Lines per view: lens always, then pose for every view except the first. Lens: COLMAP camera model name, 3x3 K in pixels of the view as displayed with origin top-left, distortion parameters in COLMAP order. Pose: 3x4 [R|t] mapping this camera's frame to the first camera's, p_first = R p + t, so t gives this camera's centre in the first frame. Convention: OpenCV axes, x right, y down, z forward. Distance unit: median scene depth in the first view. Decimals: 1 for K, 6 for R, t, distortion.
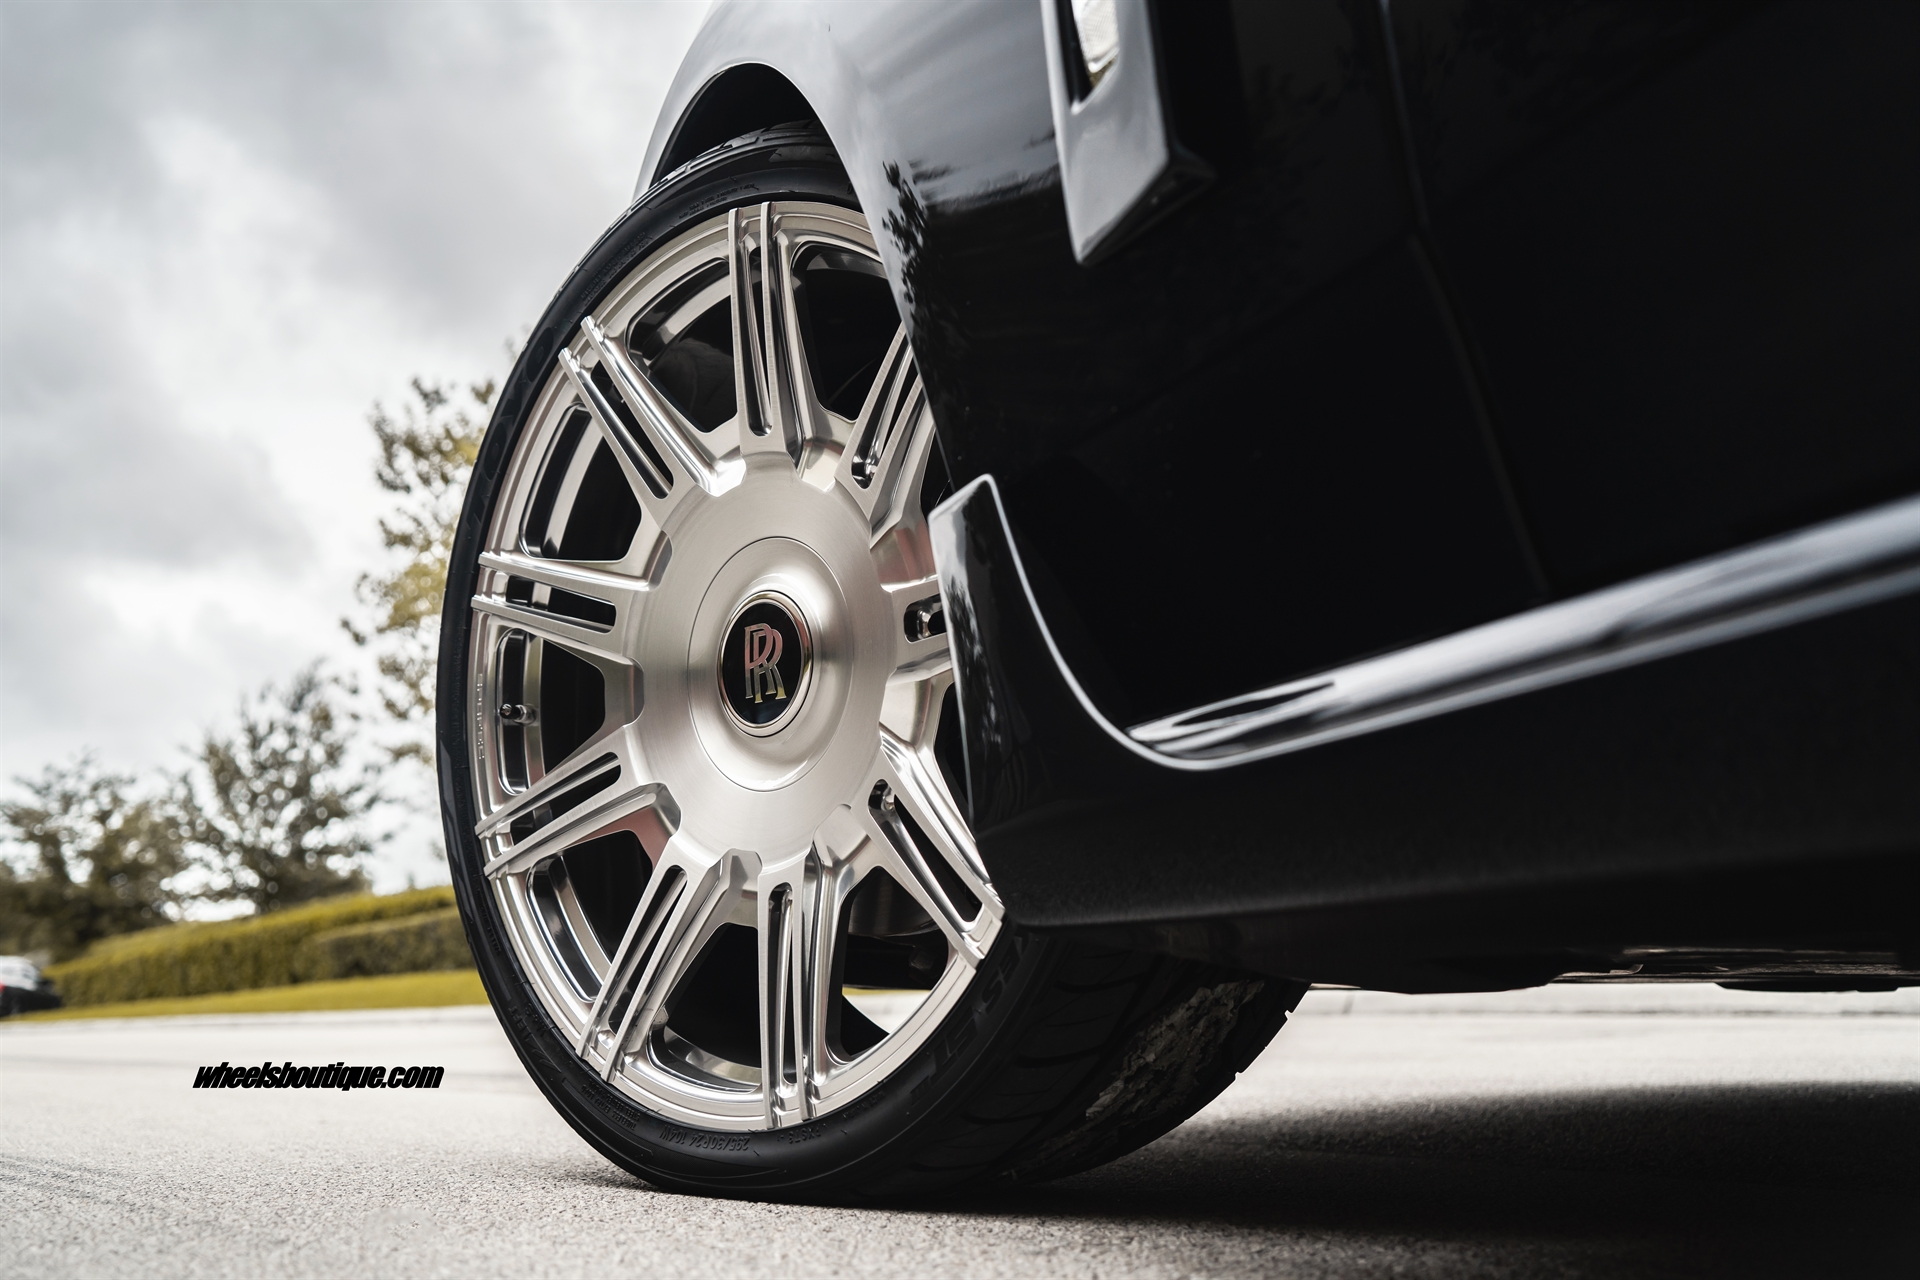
lens RADIAL K [[1987.0, 0, 965.7], [0, 1987.0, 623.6], [0, 0, 1]] dist [0.004312, 0.000000]
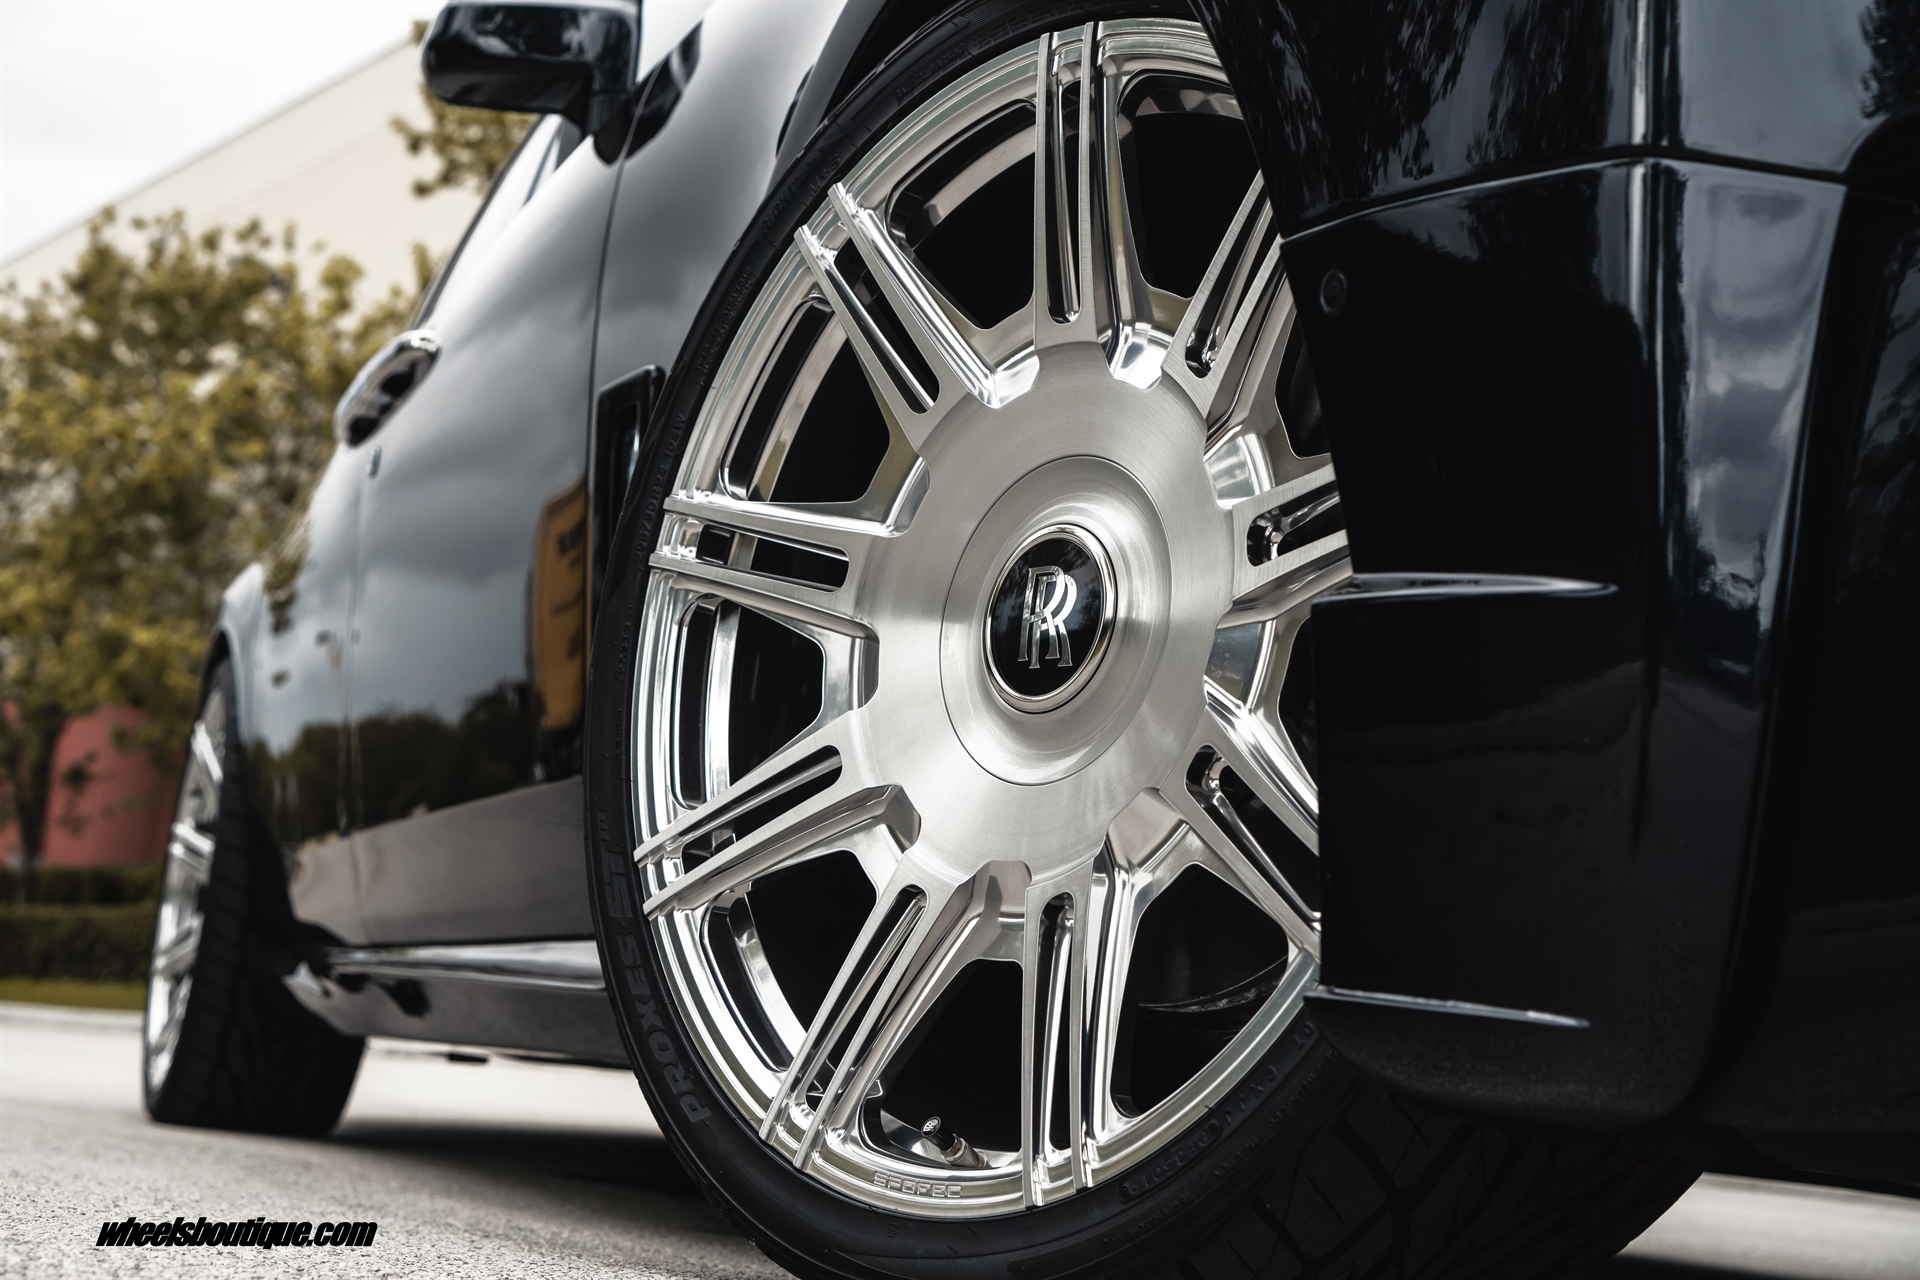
lens RADIAL K [[3116.7, 0, 953.7], [0, 3116.7, 572.2], [0, 0, 1]] dist [0.008735, 0.000000]
pose [[0.994338, 0.055051, -0.090889, -0.028393], [-0.066795, 0.989039, -0.131683, 0.149417], [0.082643, 0.137008, 0.987116, -0.161281]]
